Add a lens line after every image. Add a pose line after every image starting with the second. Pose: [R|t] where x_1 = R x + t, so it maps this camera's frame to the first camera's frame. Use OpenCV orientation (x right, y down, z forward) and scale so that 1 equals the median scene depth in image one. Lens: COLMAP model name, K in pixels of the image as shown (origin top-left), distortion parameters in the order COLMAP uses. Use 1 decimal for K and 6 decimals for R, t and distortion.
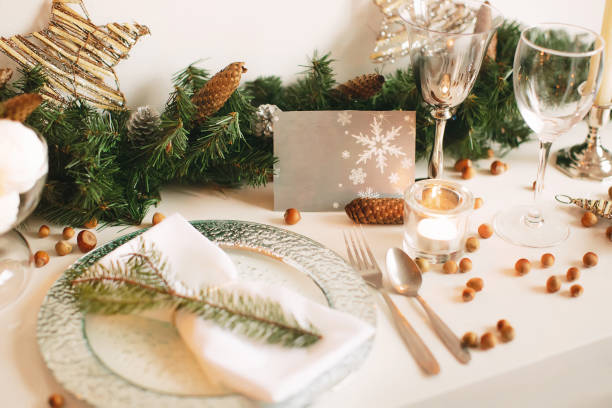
lens RADIAL K [[978.6, 0, 305.7], [0, 978.6, 203.5], [0, 0, 1]] dist [-0.145478, 0.000000]
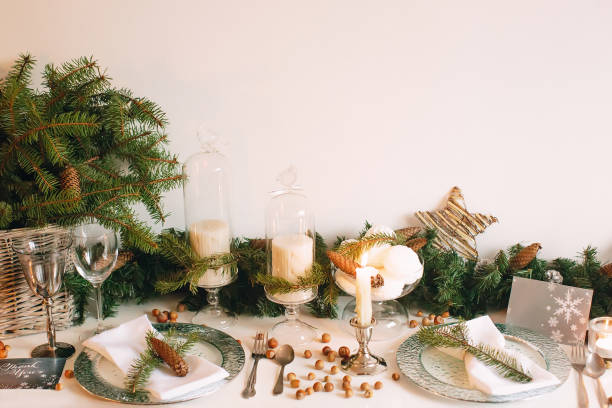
lens RADIAL K [[978.6, 0, 306.3], [0, 978.6, 204.2], [0, 0, 1]] dist [-0.145478, 0.000000]
pose [[0.860841, 0.123941, -0.493550, 0.453014], [-0.236140, 0.956431, -0.171690, 0.203768], [0.450767, 0.264345, 0.852602, -0.780179]]
